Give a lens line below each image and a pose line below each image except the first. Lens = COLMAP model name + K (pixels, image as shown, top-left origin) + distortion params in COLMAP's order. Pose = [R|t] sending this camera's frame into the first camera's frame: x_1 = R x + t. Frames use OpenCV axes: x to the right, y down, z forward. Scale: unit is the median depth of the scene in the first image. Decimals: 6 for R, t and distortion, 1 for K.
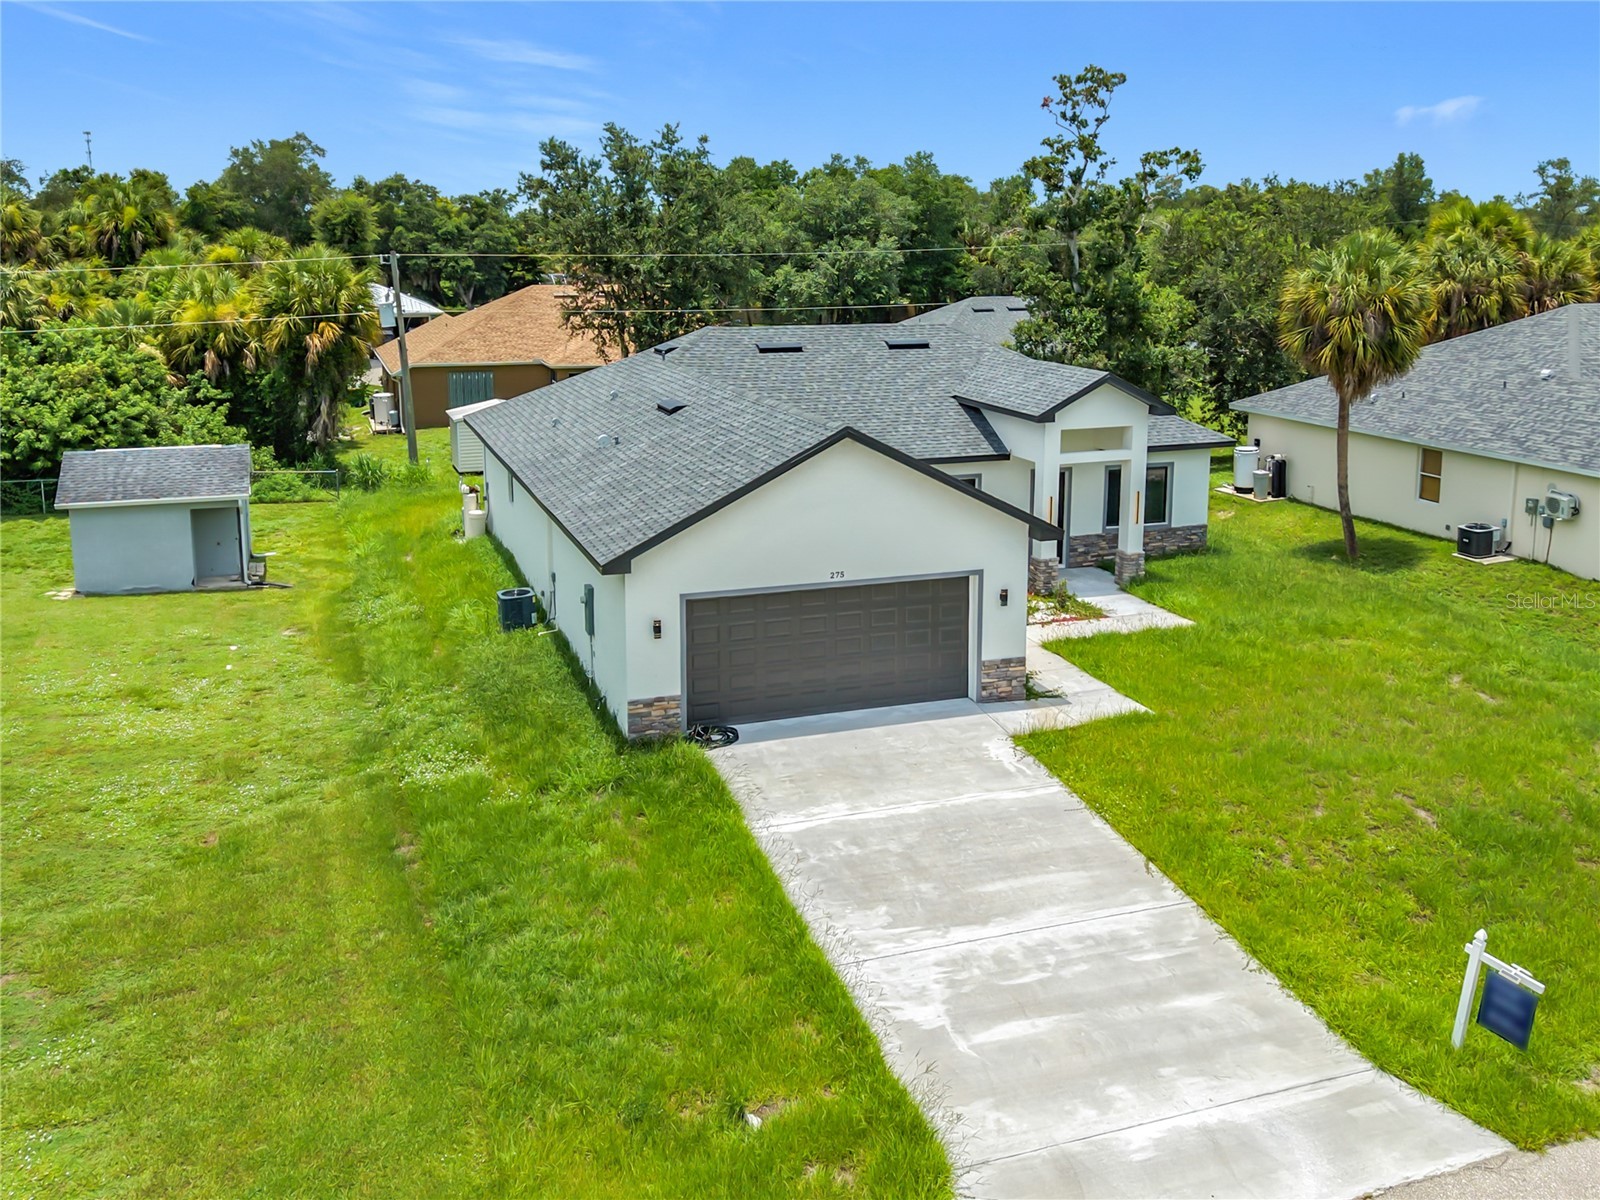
lens RADIAL K [[1415.8, 0, 820.7], [0, 1415.8, 515.7], [0, 0, 1]] dist [0.136332, -0.348161]
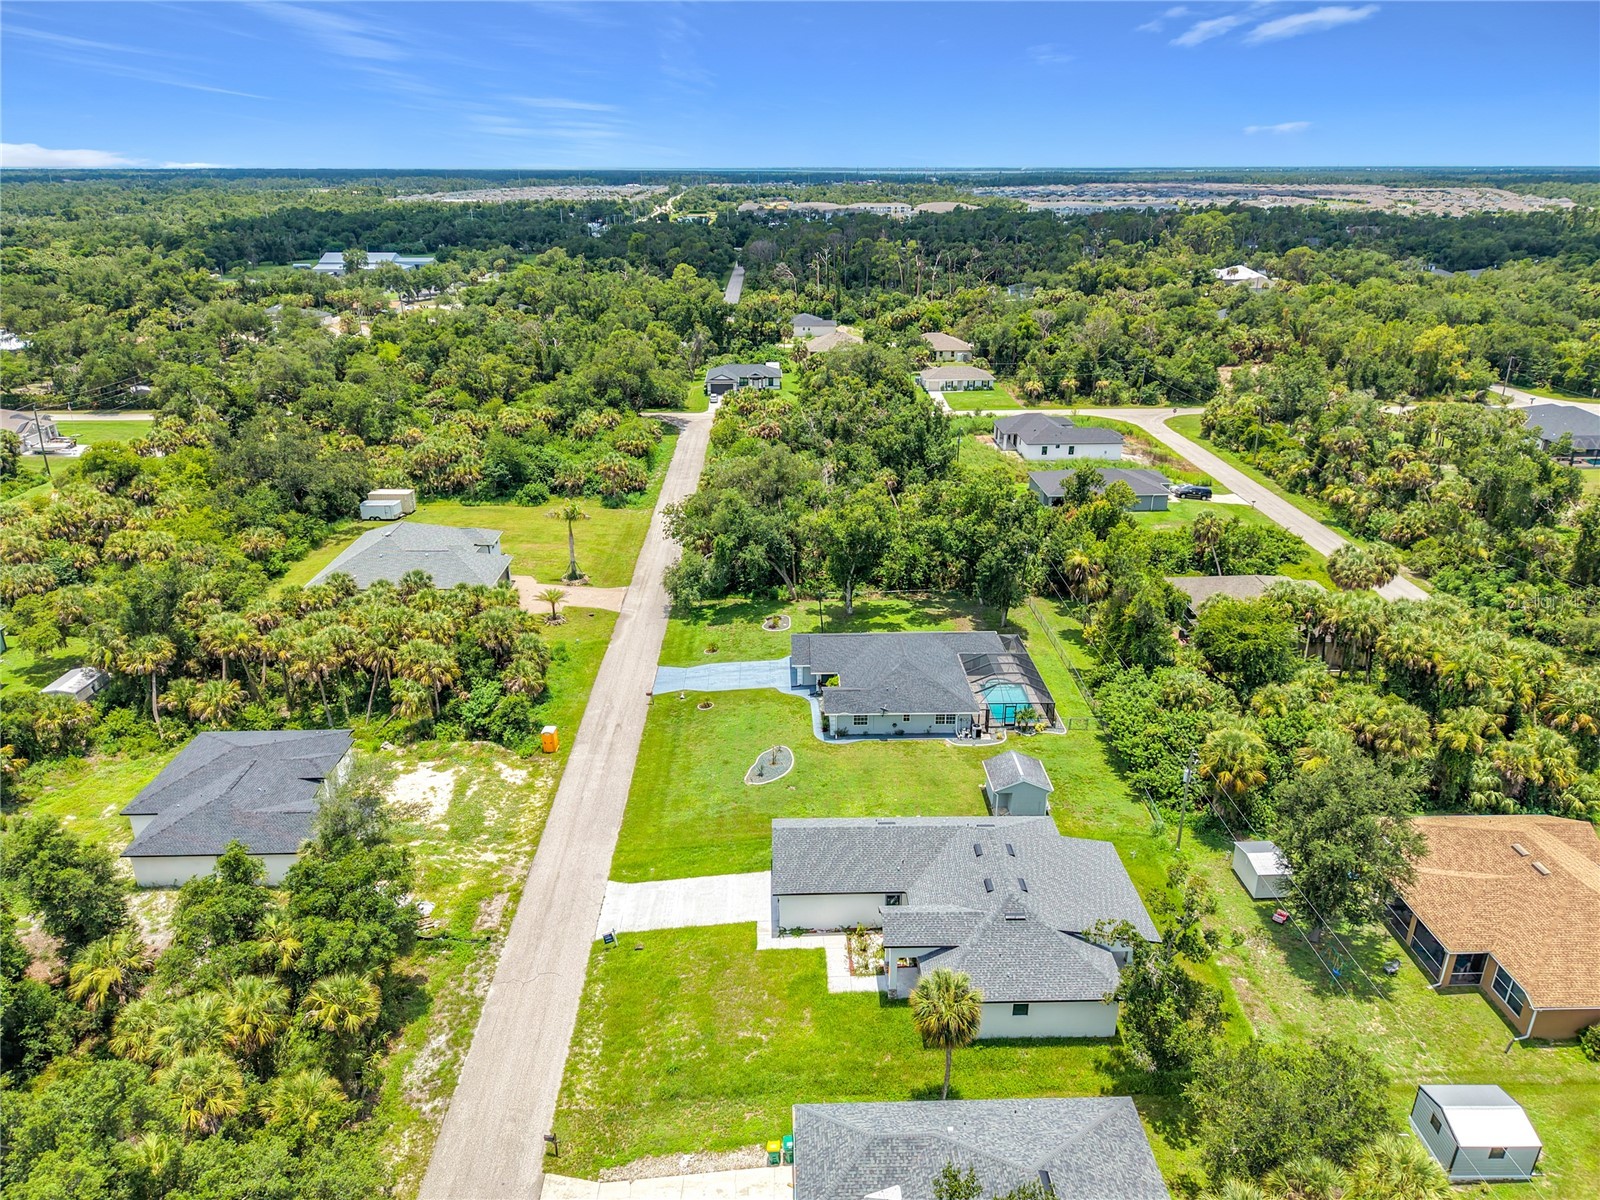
lens RADIAL K [[1071.7, 0, 805.7], [0, 1071.7, 594.5], [0, 0, 1]] dist [0.067443, -0.098672]
pose [[-0.306682, 0.348869, -0.885571, 2.238998], [-0.190196, 0.889179, 0.416157, -1.766402], [0.932615, 0.296060, -0.206342, 1.384754]]
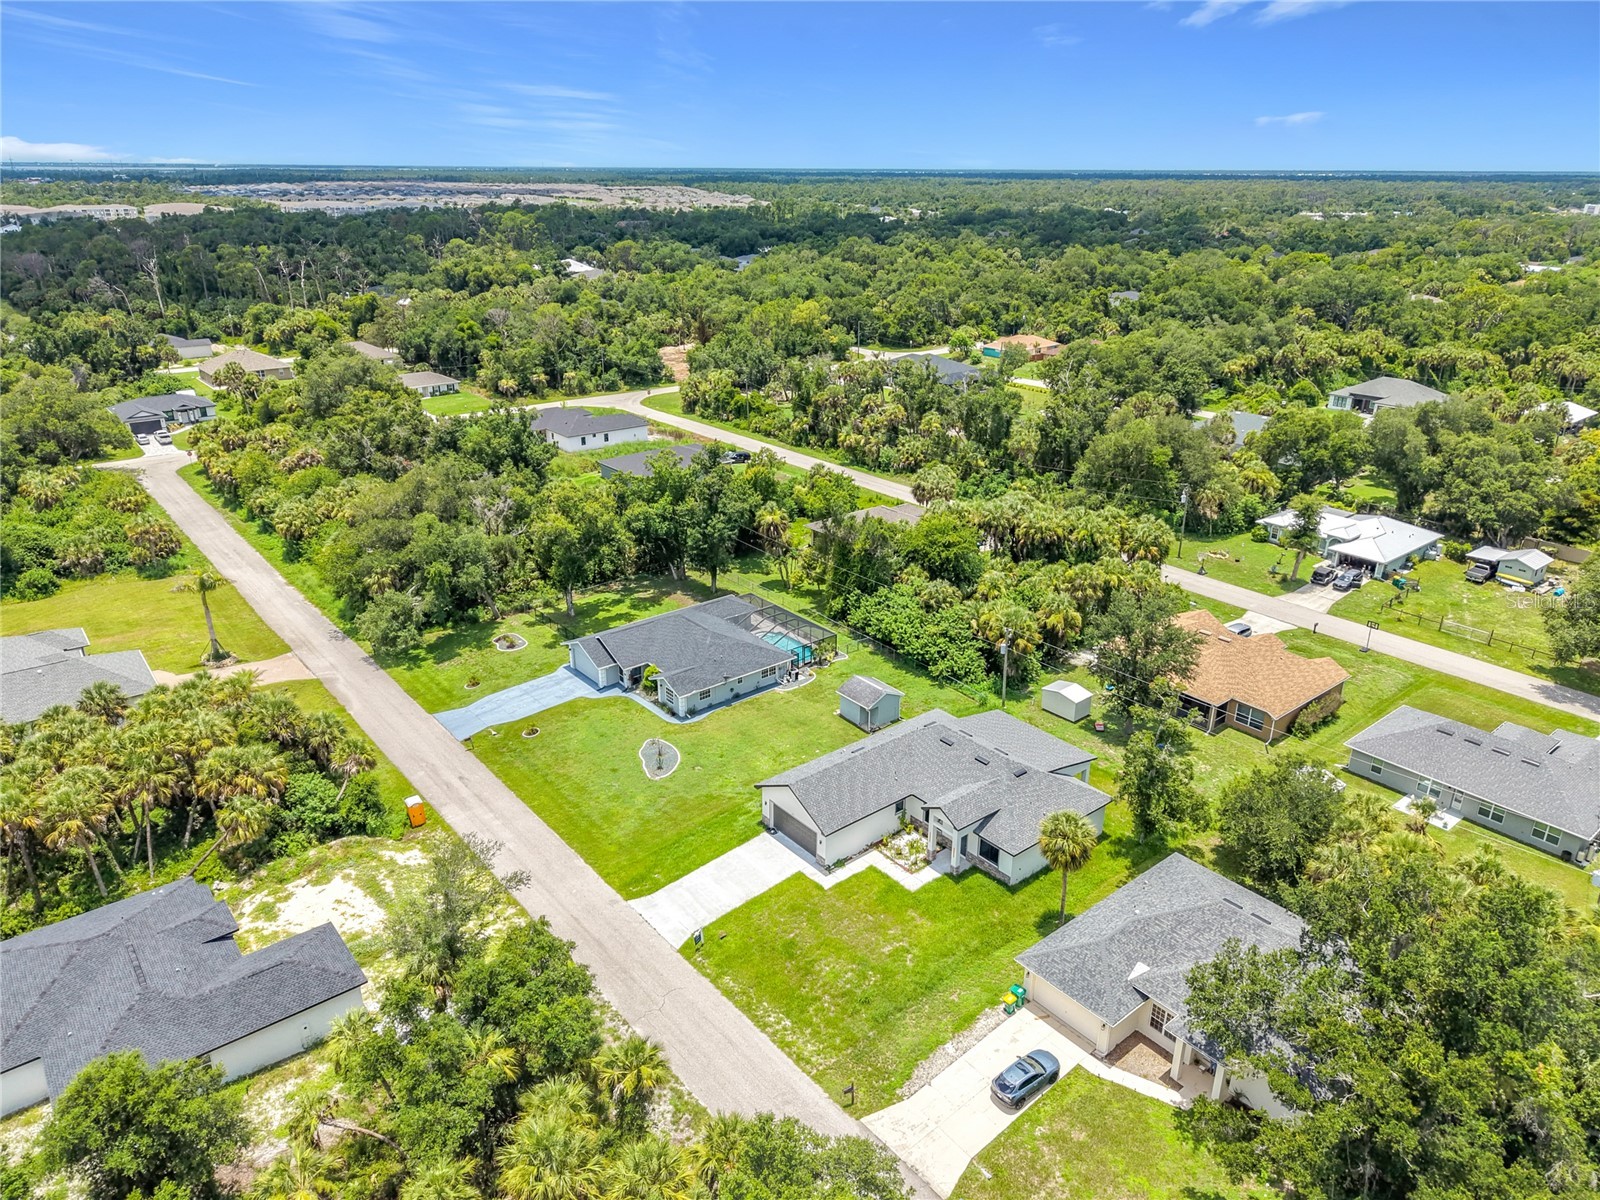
lens RADIAL K [[1059.2, 0, 819.3], [0, 1059.2, 607.5], [0, 0, 1]] dist [0.060050, -0.065030]
pose [[0.344616, 0.357313, -0.868082, 2.432611], [-0.192001, 0.932008, 0.307404, -1.442257], [0.918899, 0.060737, 0.389789, -0.191462]]
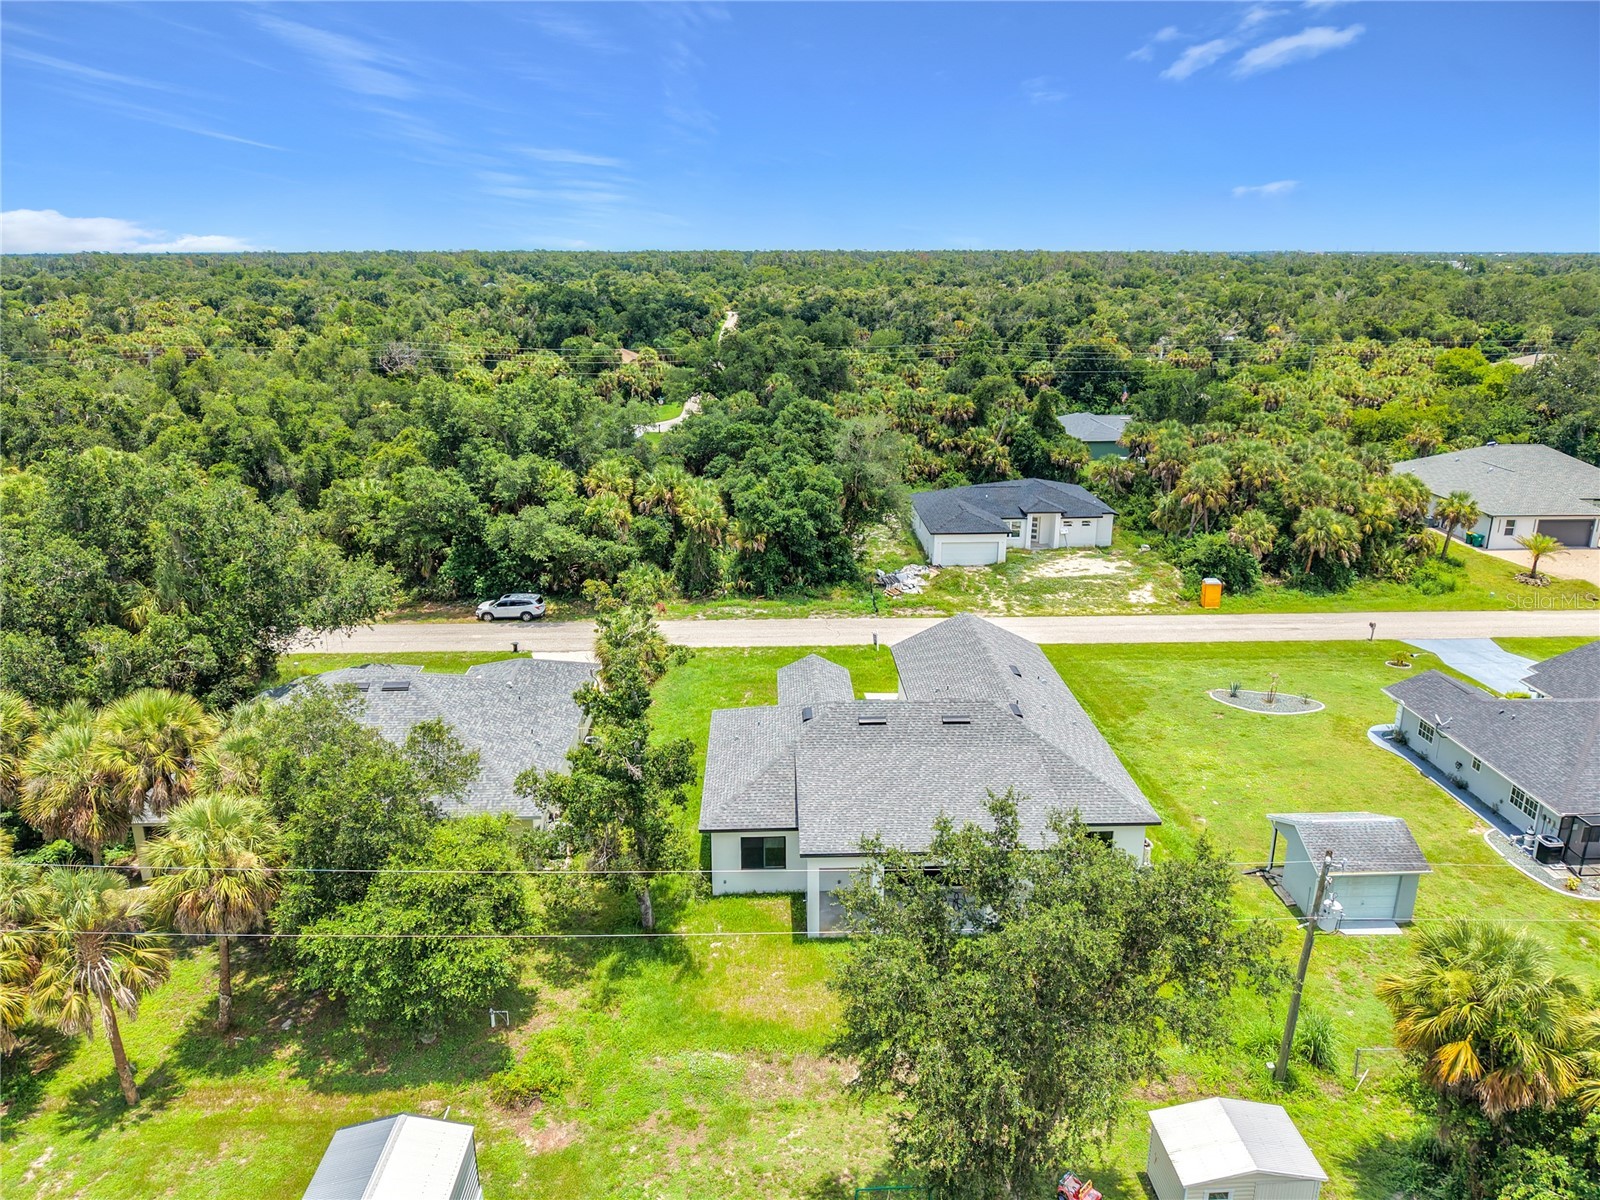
lens RADIAL K [[1064.2, 0, 802.0], [0, 1064.2, 645.4], [0, 0, 1]] dist [0.001207, -0.007624]
pose [[-0.951039, -0.106047, 0.290308, -0.319723], [0.061803, 0.855071, 0.514815, -1.196888], [-0.302829, 0.507551, -0.806652, 2.900232]]
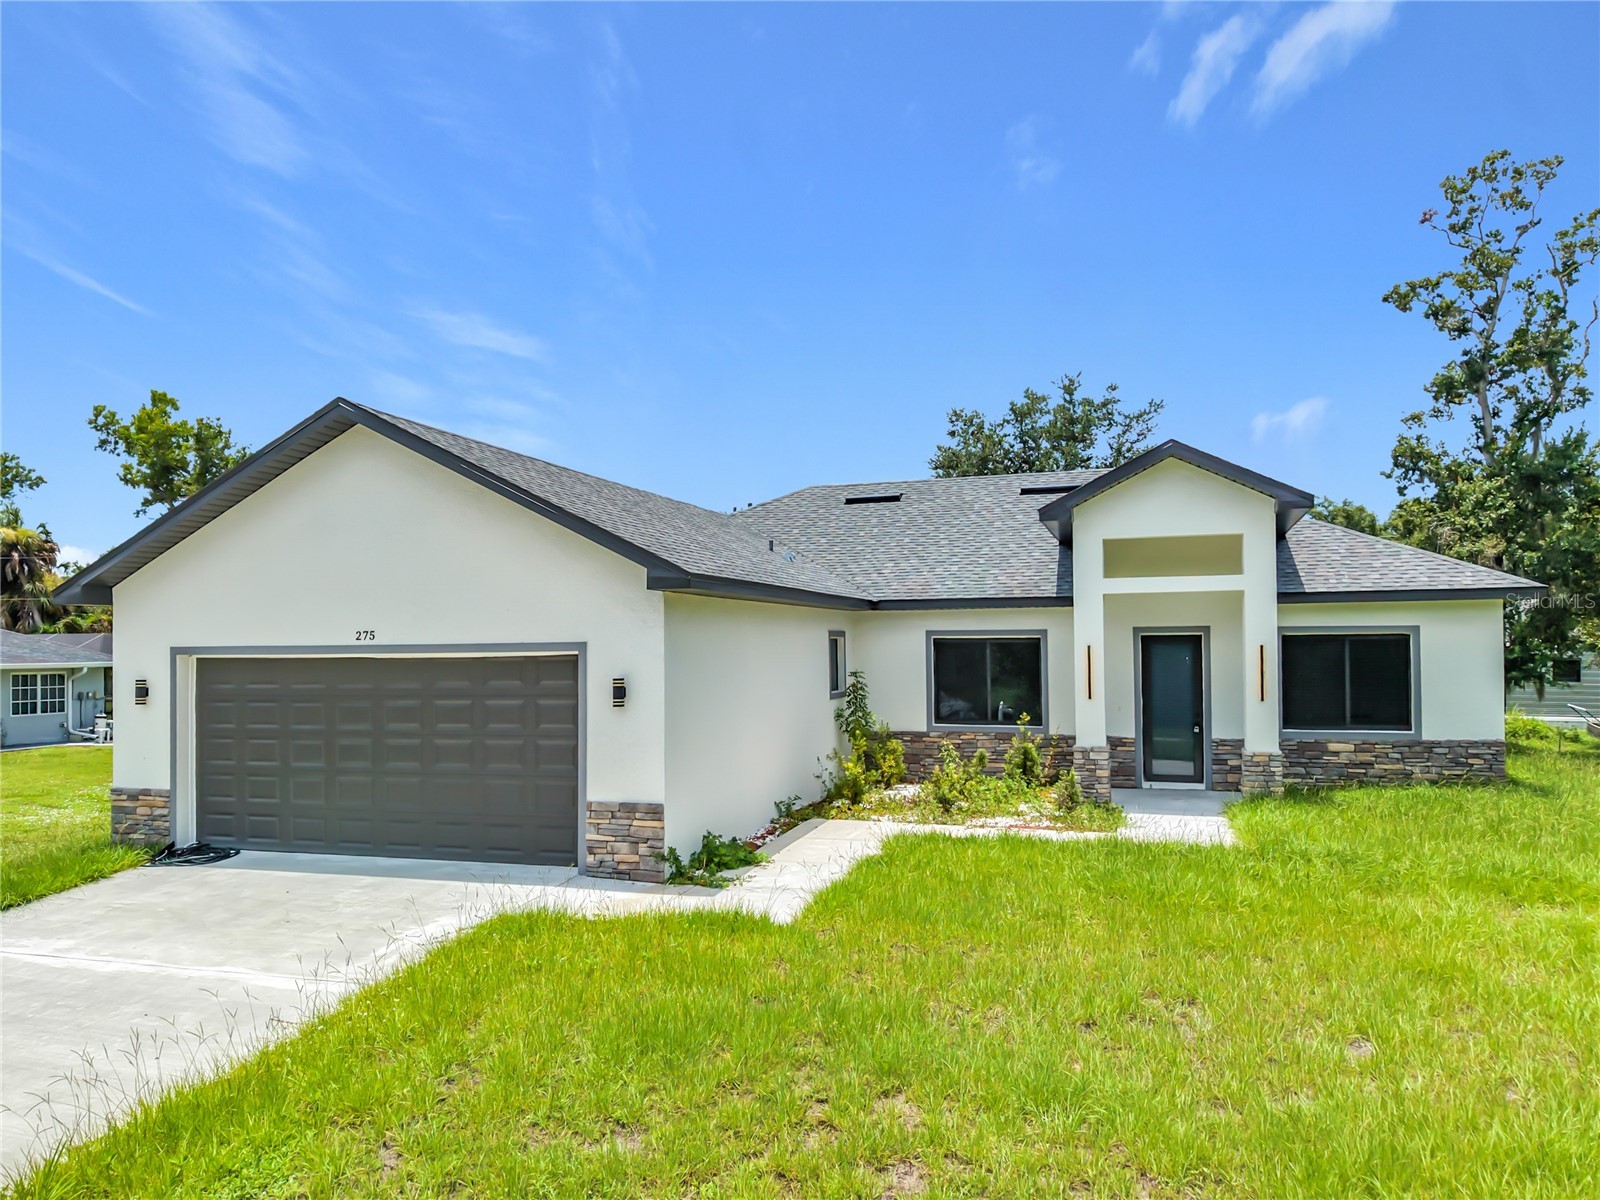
lens RADIAL K [[1185.3, 0, 756.6], [0, 1185.3, 599.9], [0, 0, 1]] dist [0.012917, 0.002236]
pose [[0.784620, -0.036474, -0.618903, 0.477596], [-0.107385, 0.975184, -0.193609, 0.107904], [0.610606, 0.218370, 0.761233, 0.643511]]
